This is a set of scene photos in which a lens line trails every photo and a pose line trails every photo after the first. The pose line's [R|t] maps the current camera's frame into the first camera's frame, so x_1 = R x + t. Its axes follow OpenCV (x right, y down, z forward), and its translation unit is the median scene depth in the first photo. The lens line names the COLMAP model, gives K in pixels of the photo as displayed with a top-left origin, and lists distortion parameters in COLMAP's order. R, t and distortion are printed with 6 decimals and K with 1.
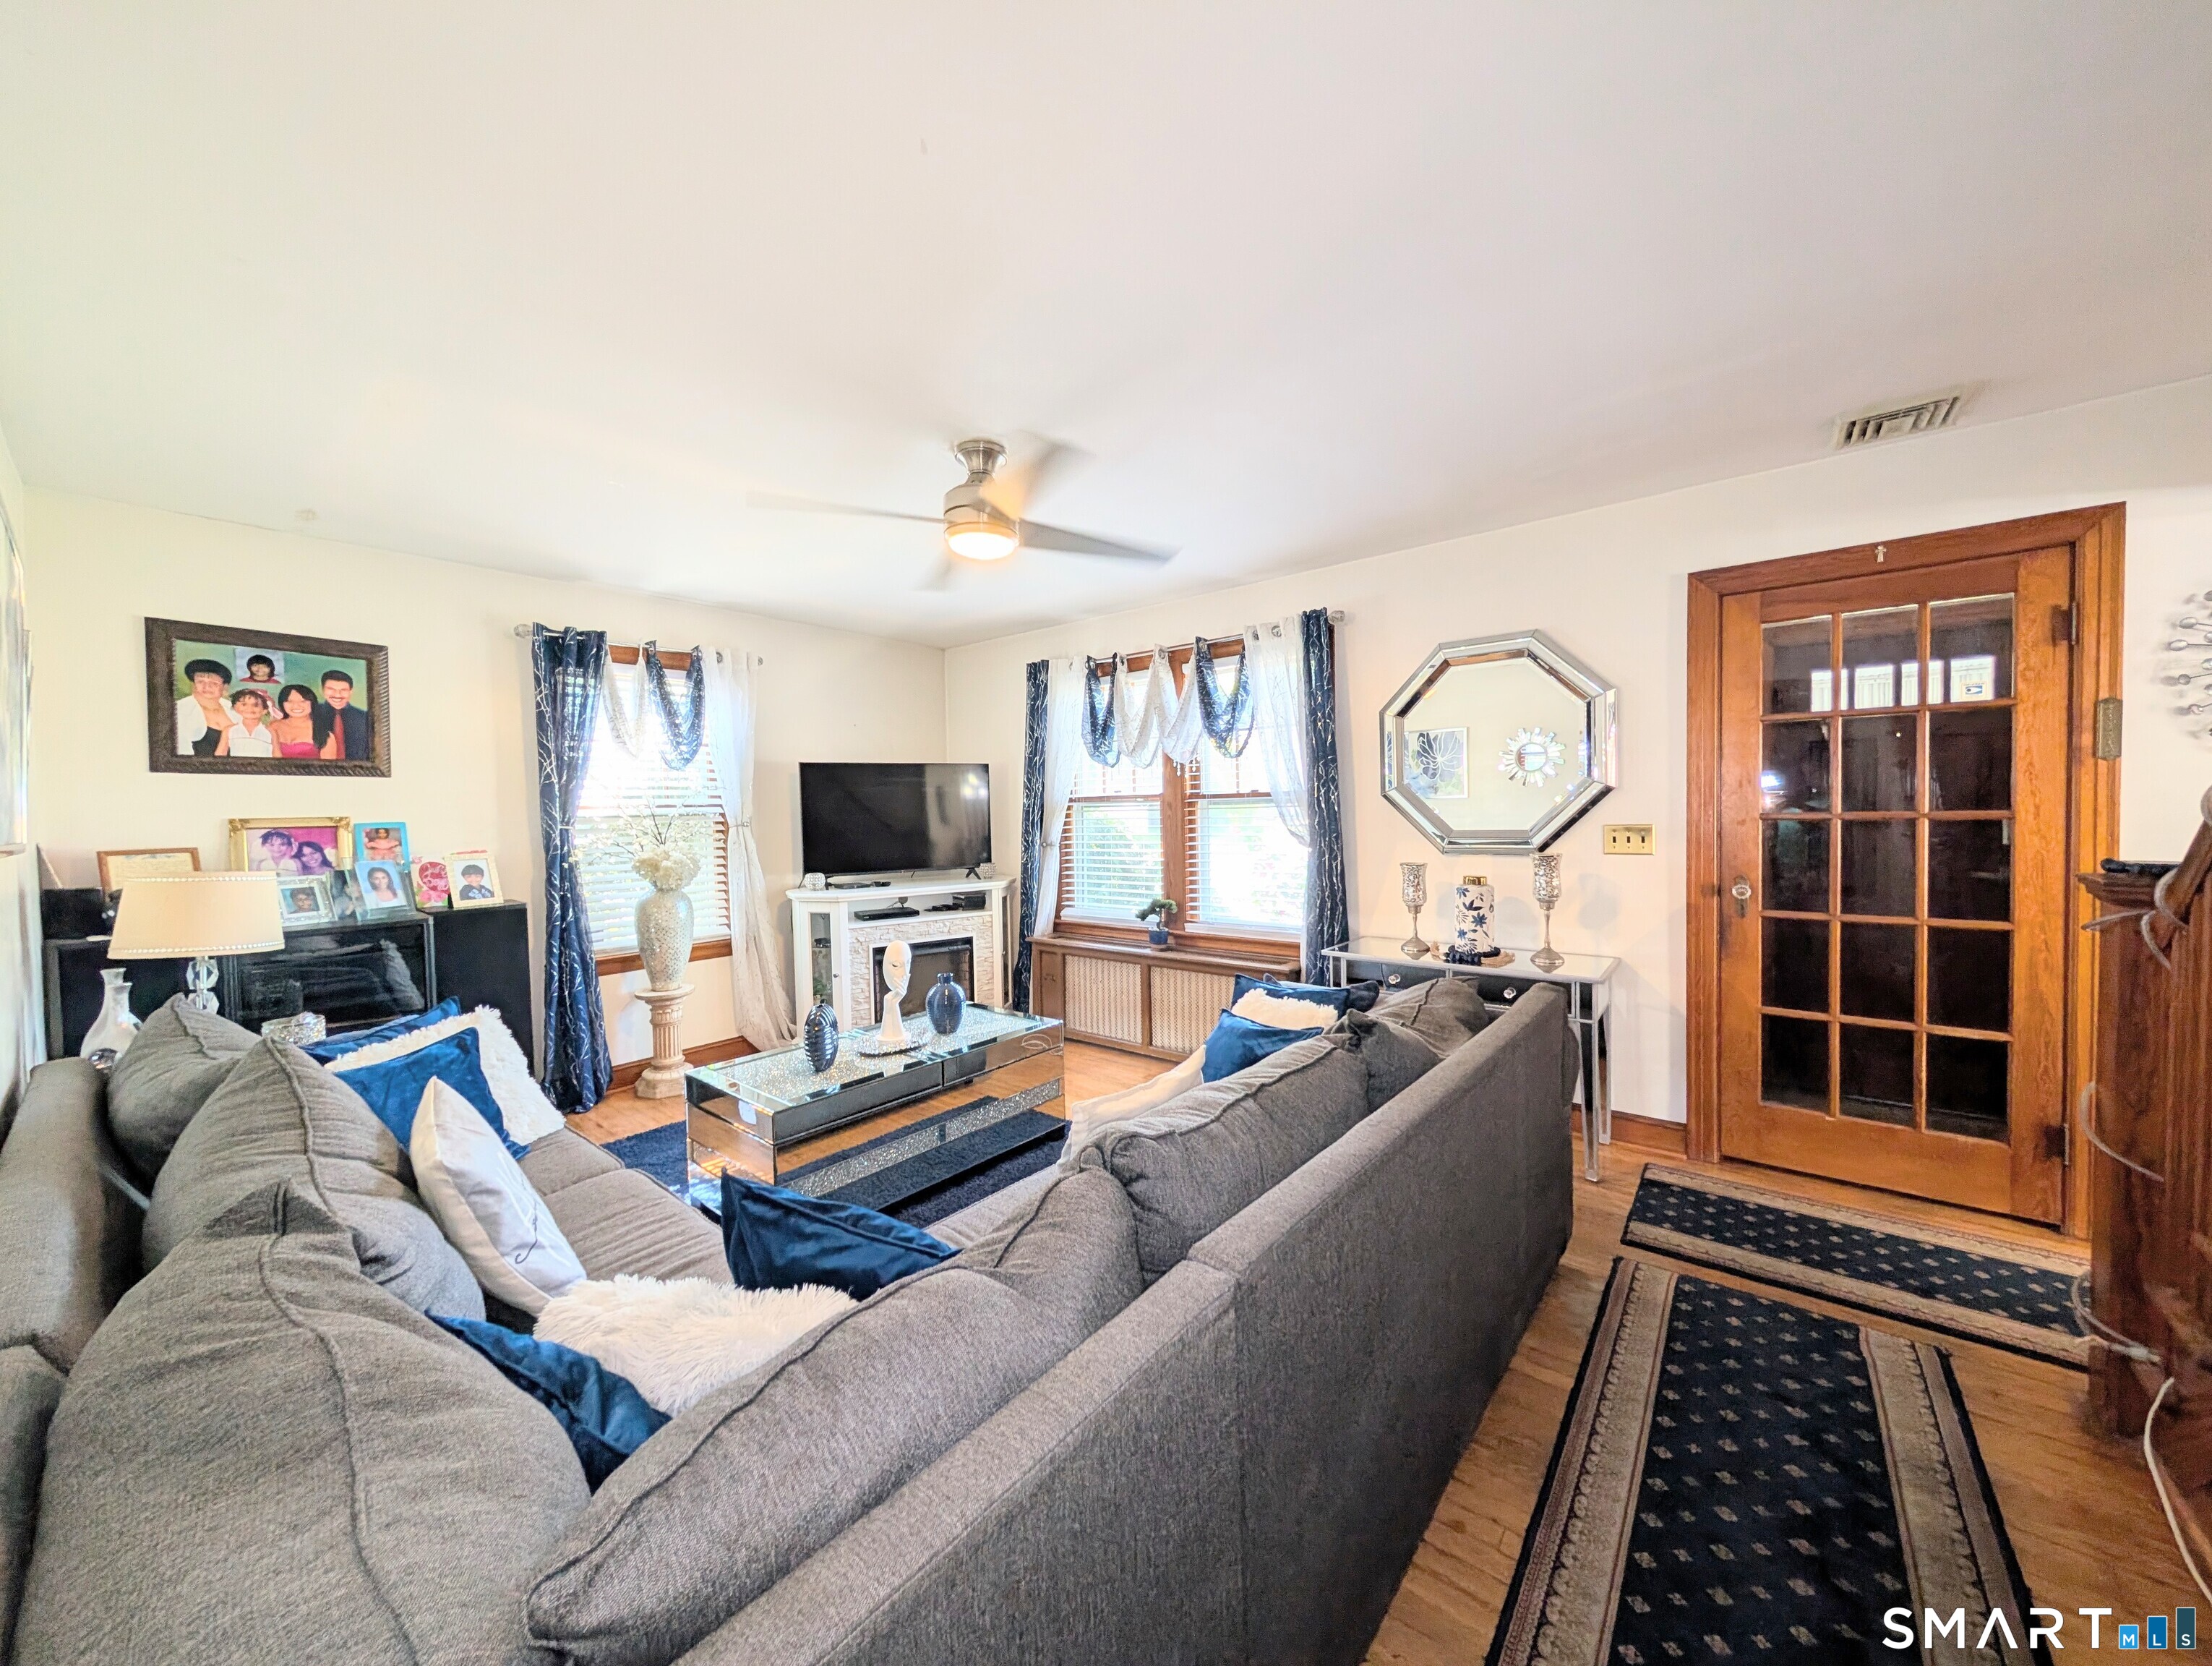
lens RADIAL K [[805.7, 0, 1106.9], [0, 805.7, 829.4], [0, 0, 1]] dist [0.000997, -0.000241]
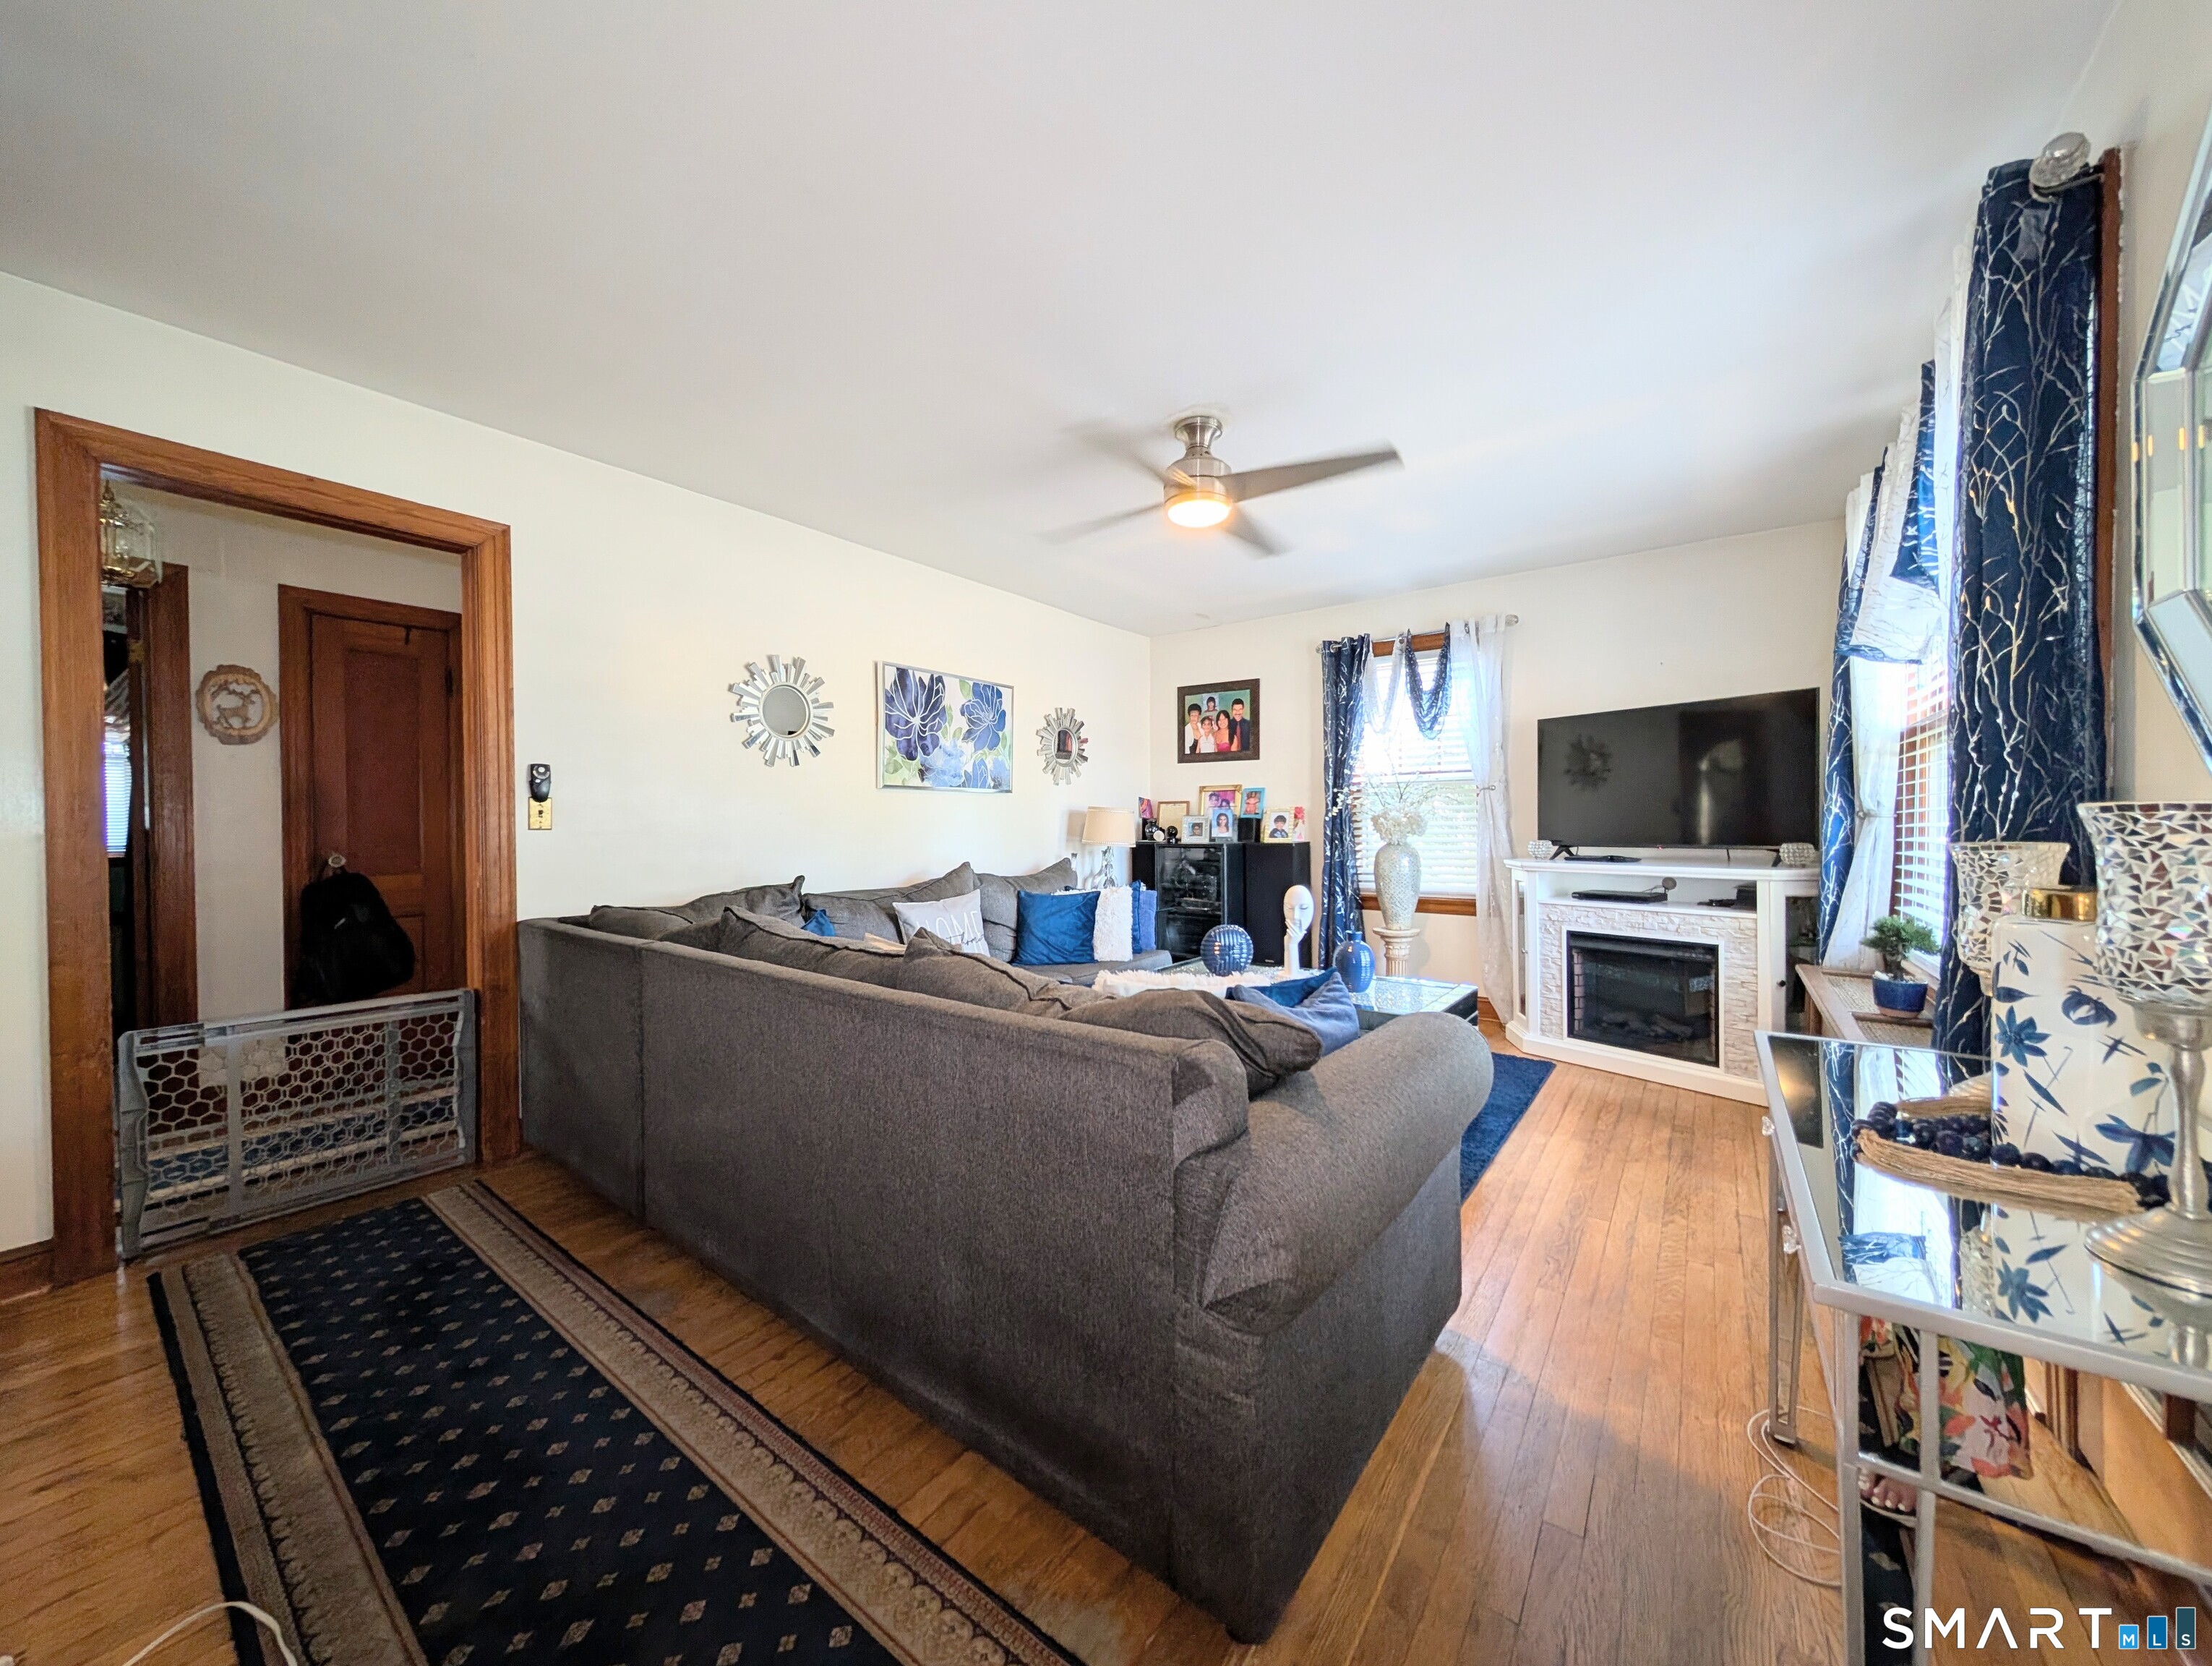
lens RADIAL K [[805.7, 0, 1107.7], [0, 805.7, 834.3], [0, 0, 1]] dist [0.000997, -0.000241]
pose [[0.037563, 0.033367, -0.998737, 0.735788], [-0.021320, 0.999242, 0.032582, 0.039632], [0.999067, 0.020070, 0.038246, 0.661212]]
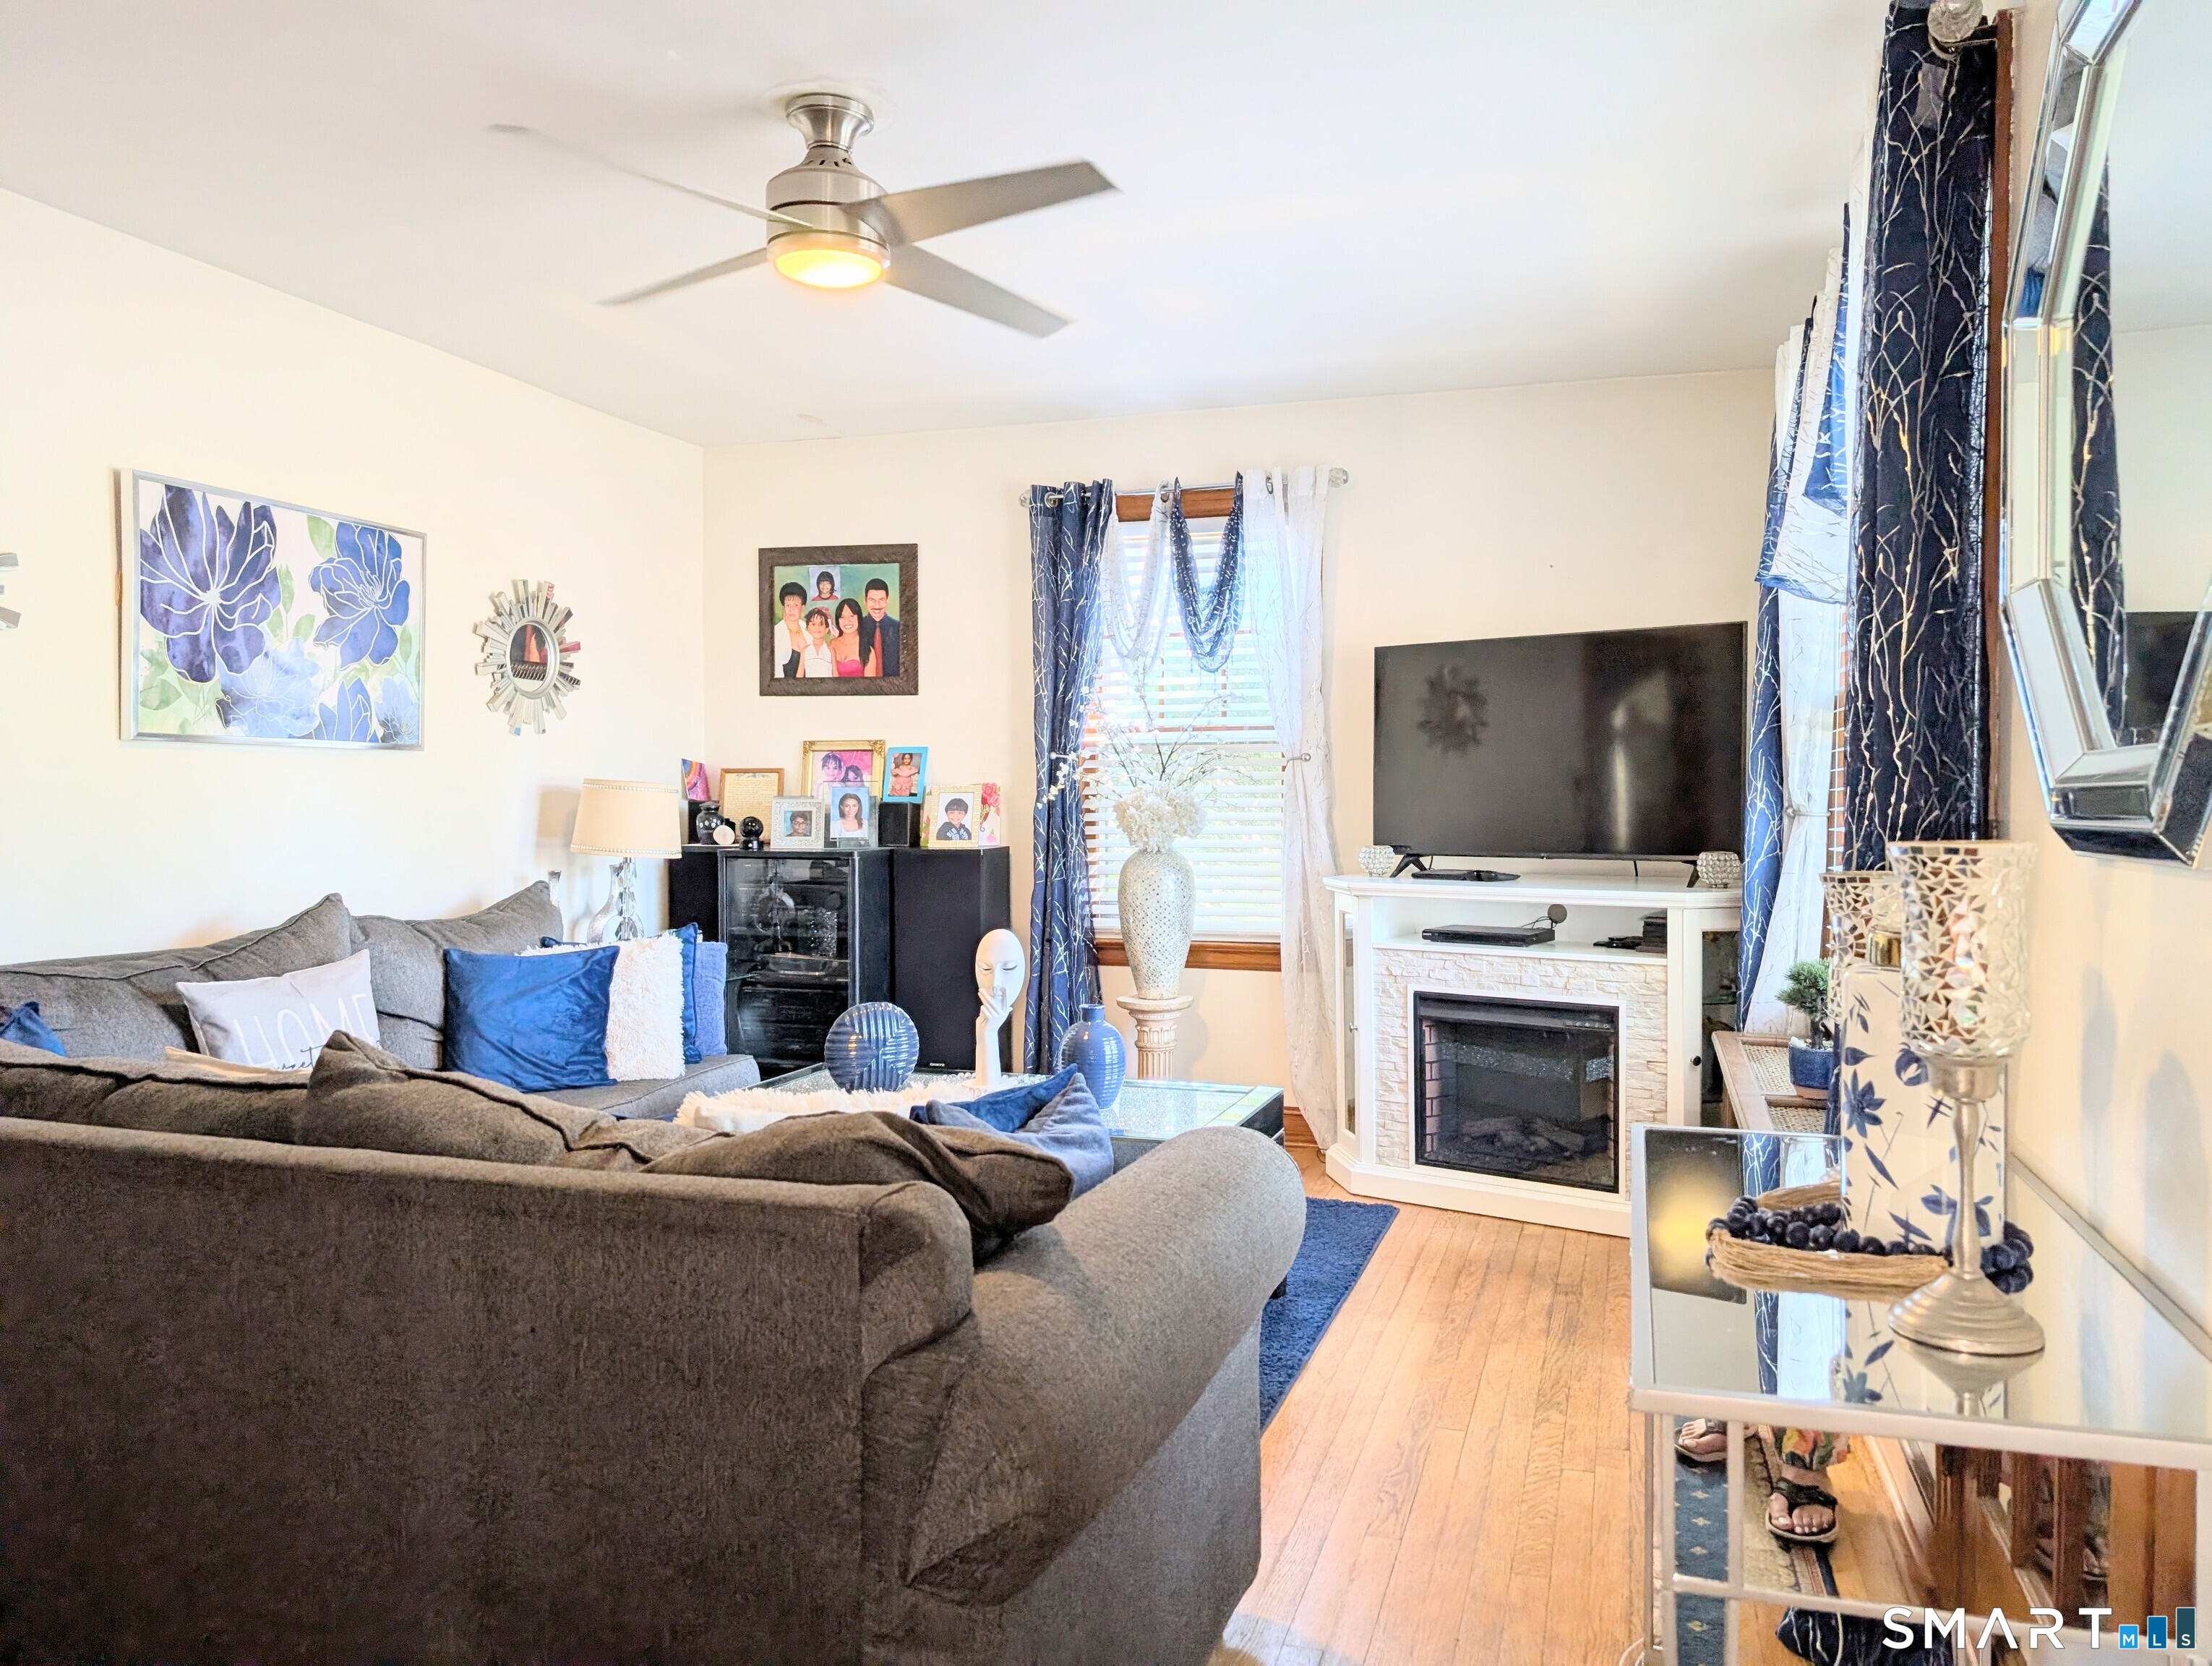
lens RADIAL K [[1590.1, 0, 1138.5], [0, 1590.1, 848.1], [0, 0, 1]] dist [0.025633, -0.027405]
pose [[0.368039, 0.050162, -0.928456, 0.830349], [-0.033691, 0.998607, 0.040597, 0.023633], [0.929200, 0.016339, 0.369217, 0.611607]]
